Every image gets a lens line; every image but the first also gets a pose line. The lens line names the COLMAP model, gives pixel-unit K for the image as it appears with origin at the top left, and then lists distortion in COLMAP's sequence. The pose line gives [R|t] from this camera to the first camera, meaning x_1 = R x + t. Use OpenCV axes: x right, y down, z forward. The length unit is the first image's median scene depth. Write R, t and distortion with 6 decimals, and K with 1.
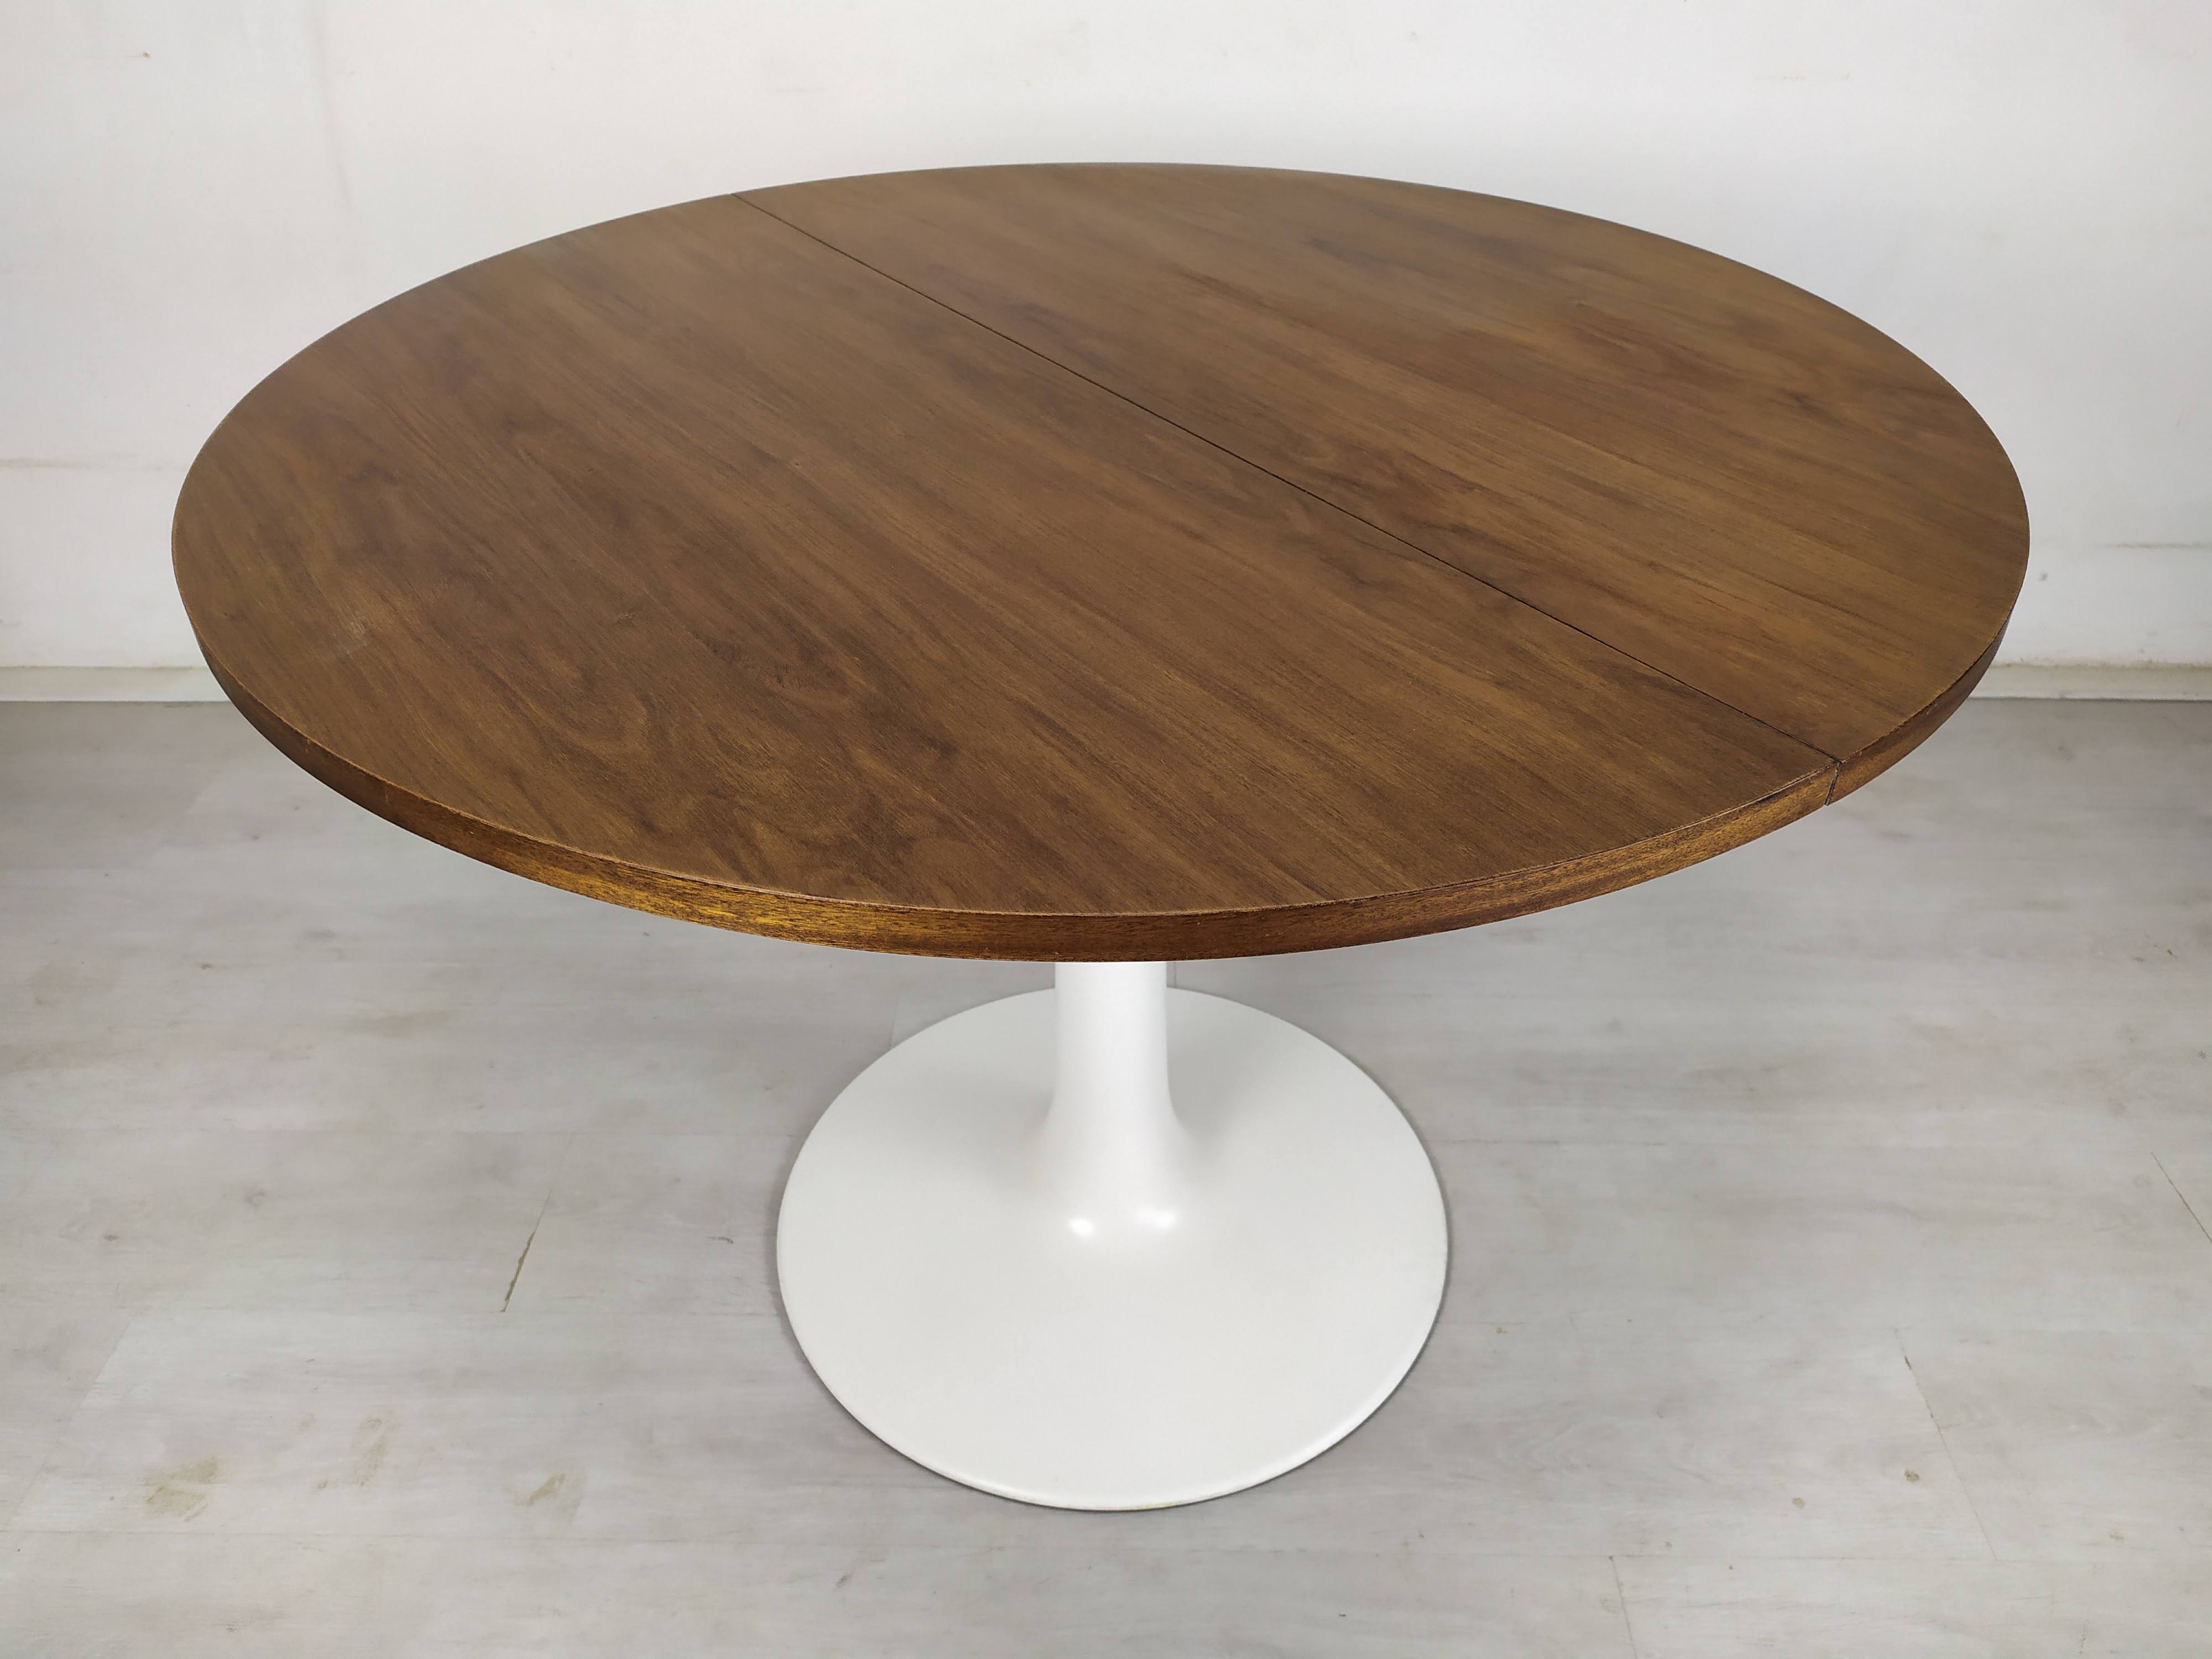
lens RADIAL K [[1743.6, 0, 1087.3], [0, 1743.6, 868.4], [0, 0, 1]] dist [0.029893, -0.017556]
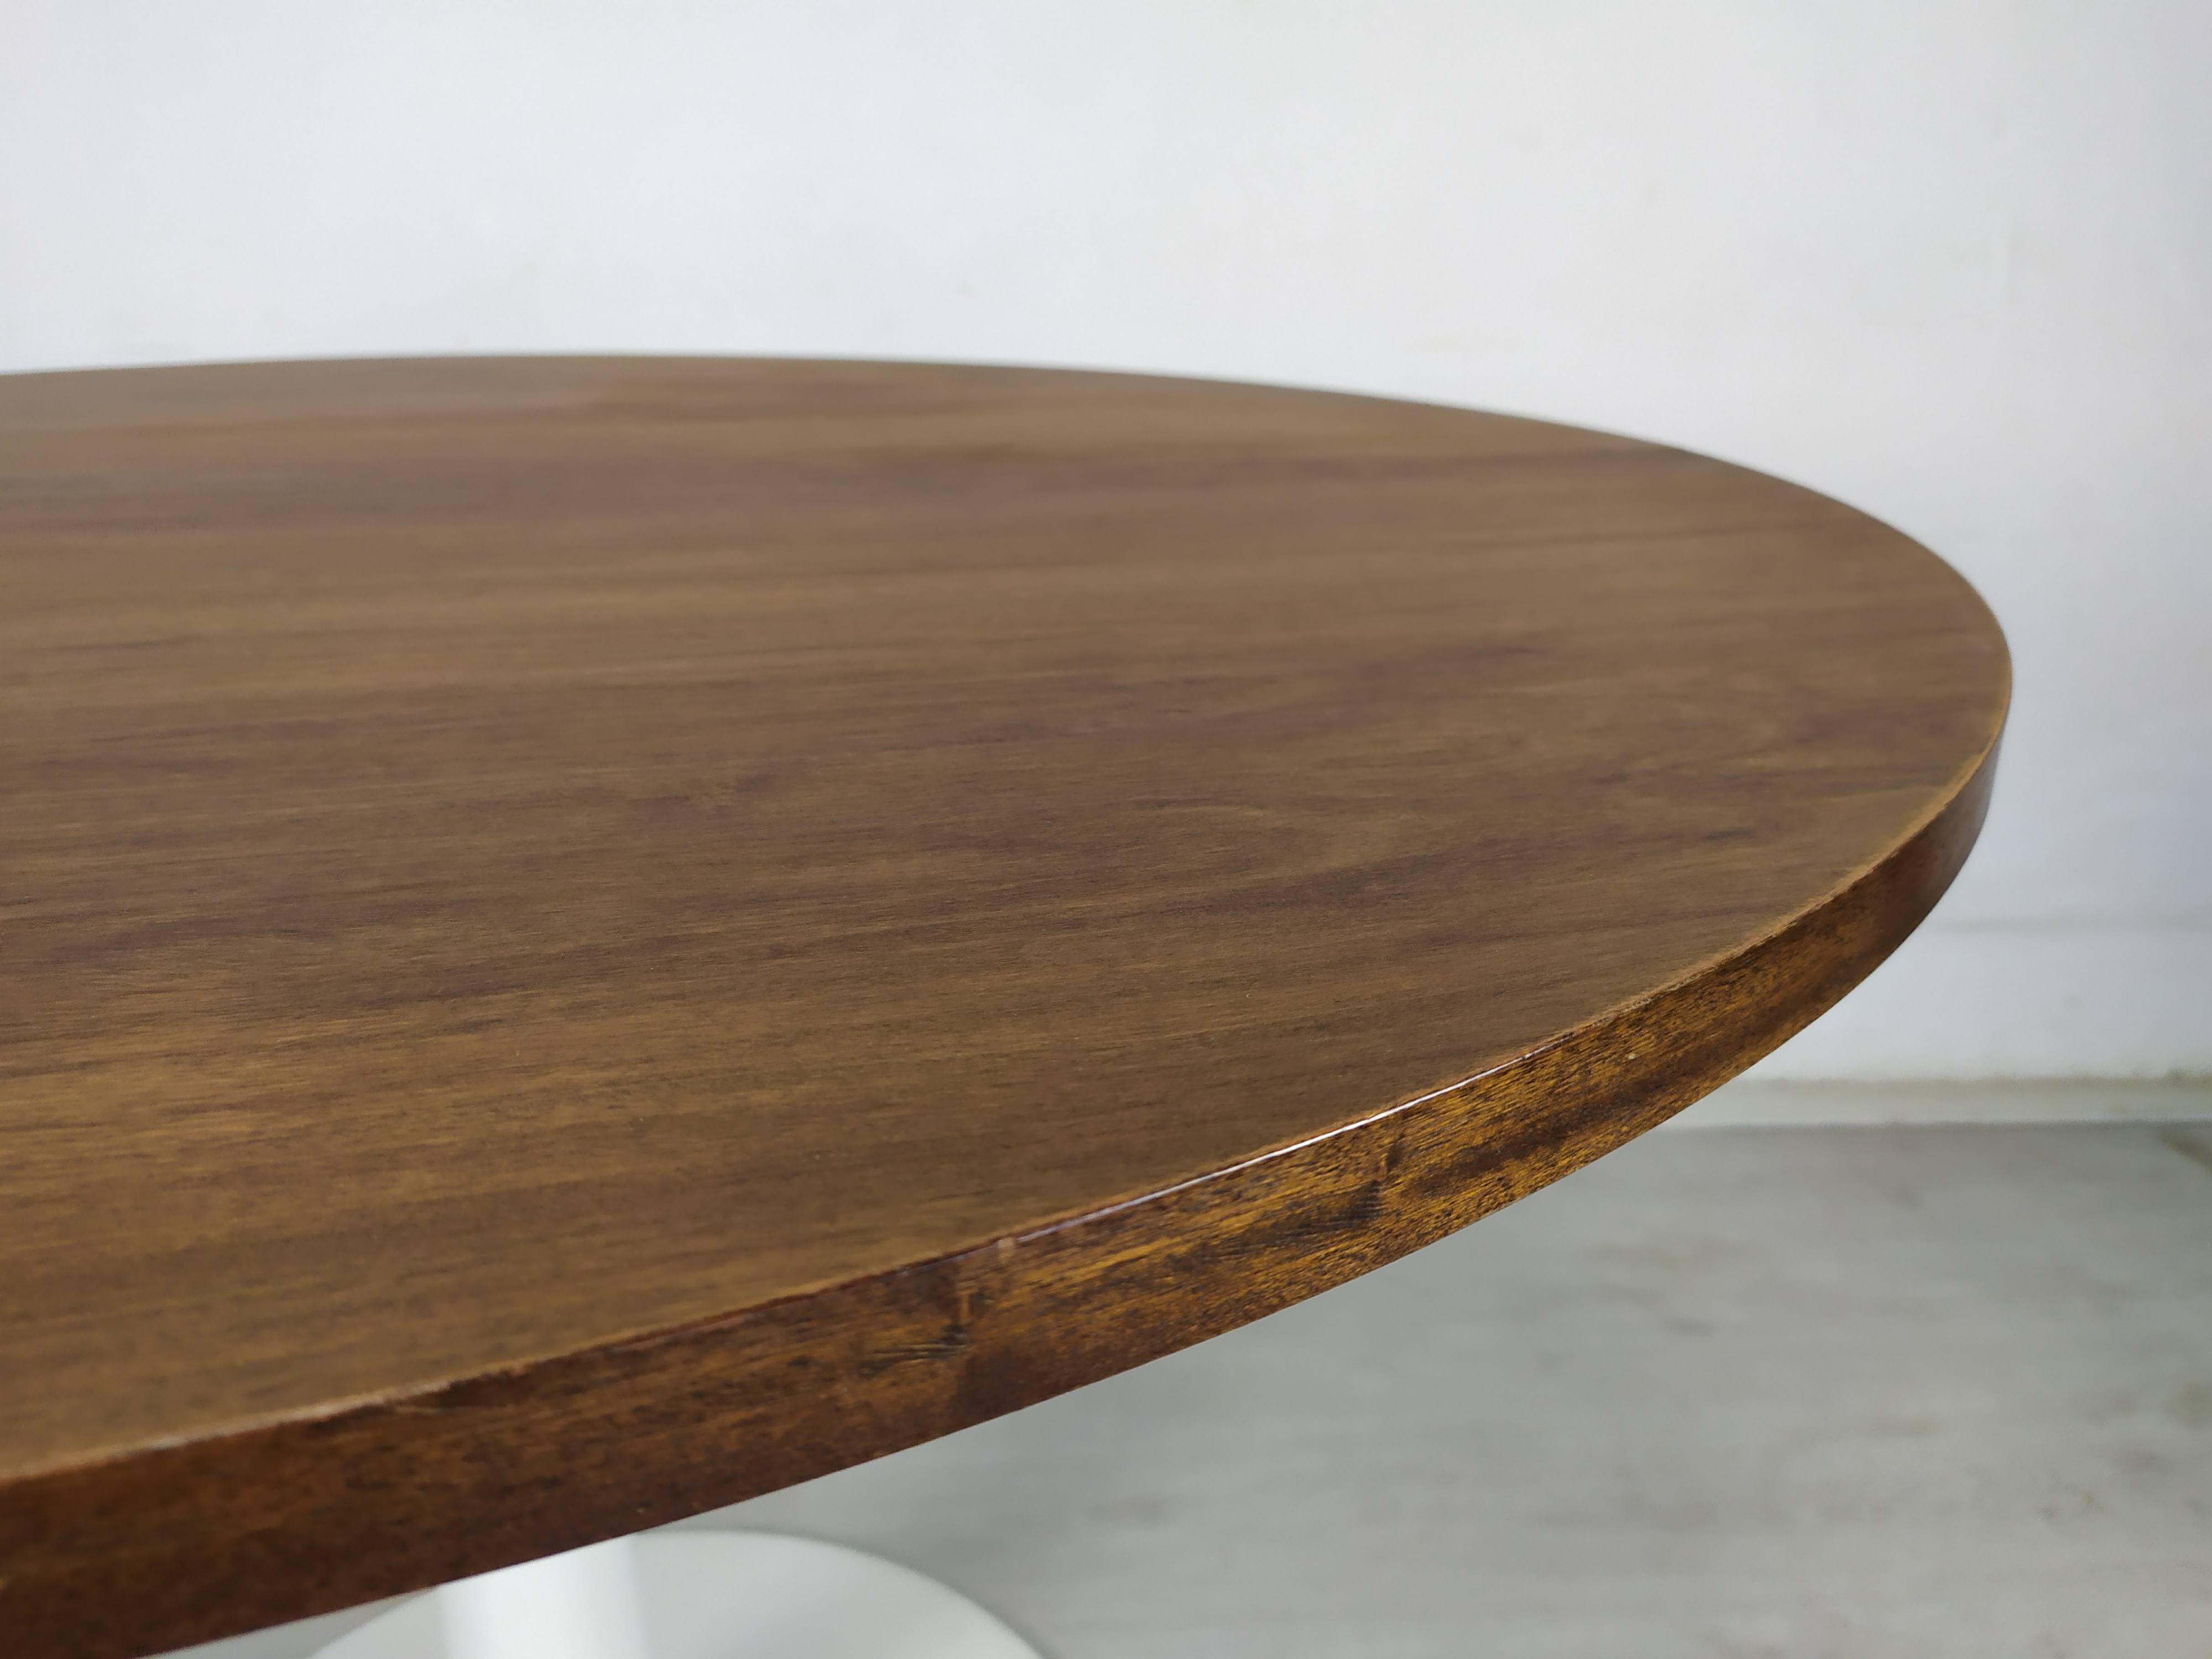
lens RADIAL K [[1743.6, 0, 1142.1], [0, 1743.6, 842.0], [0, 0, 1]] dist [0.029893, -0.017556]
pose [[0.996631, -0.011142, 0.081257, 0.236249], [0.032562, 0.963058, -0.267319, -0.031286], [-0.075277, 0.269064, 0.960176, 0.365575]]
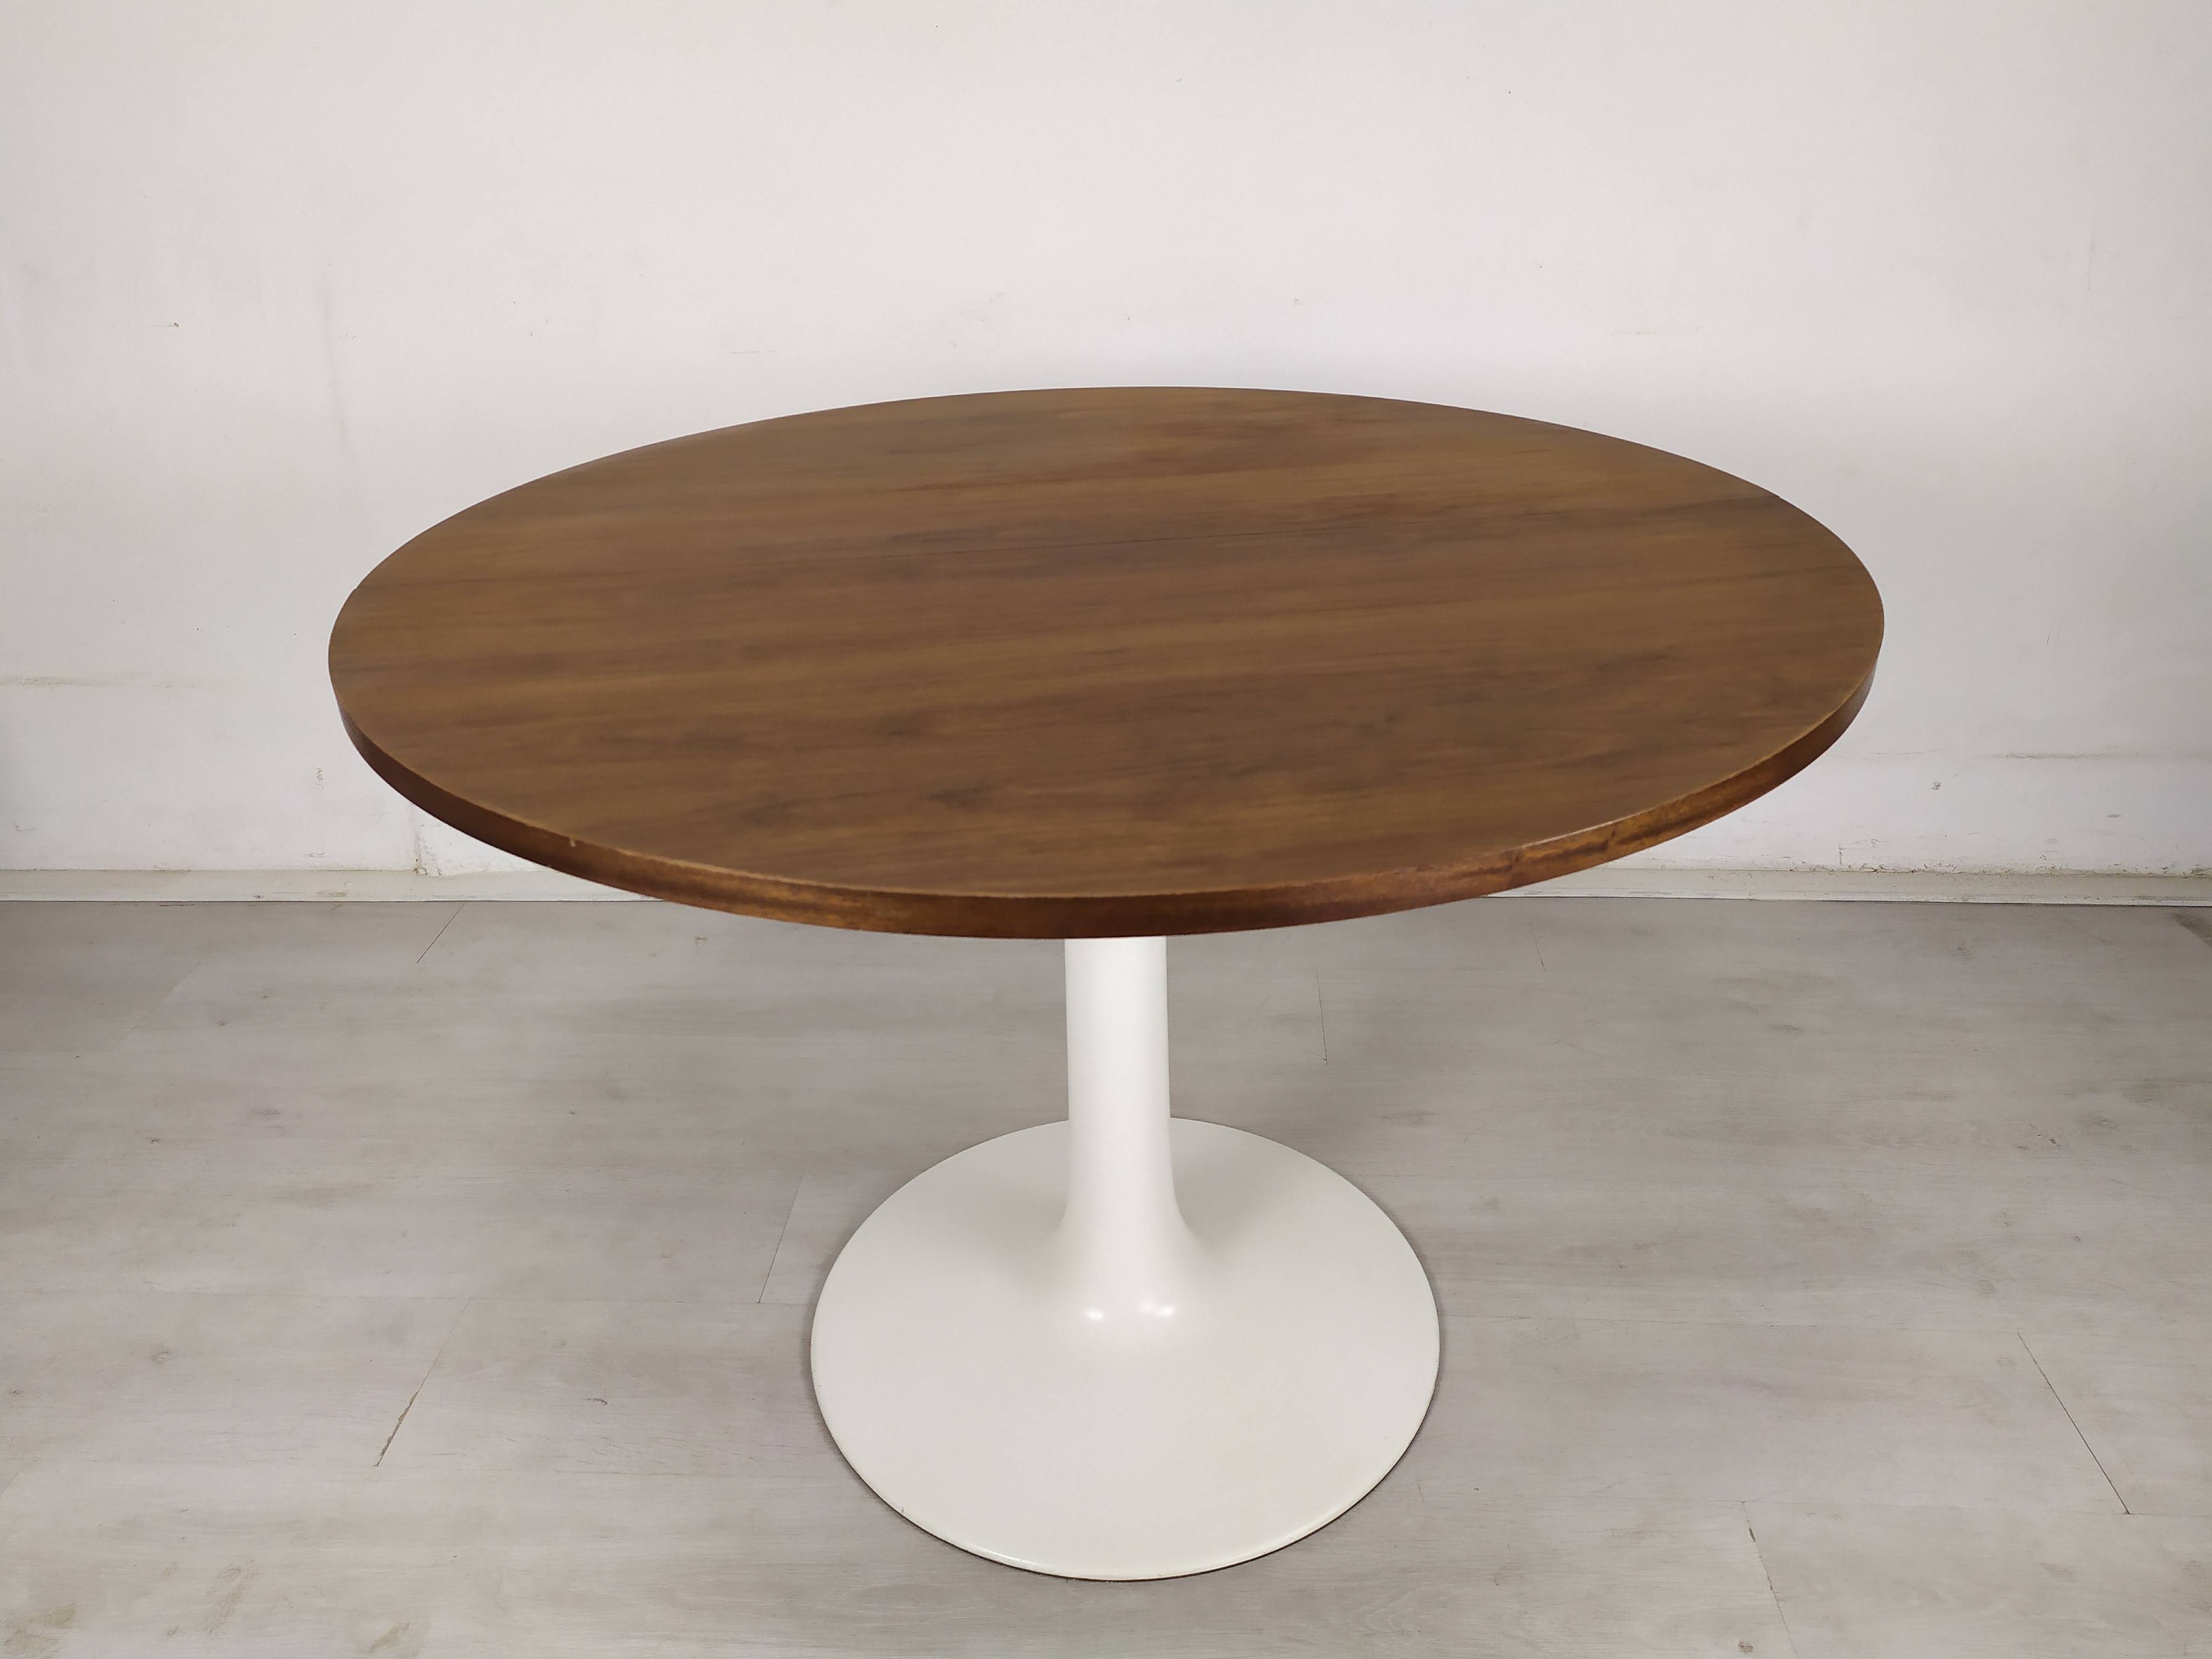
lens RADIAL K [[1743.6, 0, 1098.5], [0, 1743.6, 841.4], [0, 0, 1]] dist [0.029893, -0.017556]
pose [[0.999278, 0.001103, -0.037965, 0.123216], [-0.007107, 0.987353, -0.158381, 0.049149], [0.037310, 0.158536, 0.986648, -0.055666]]
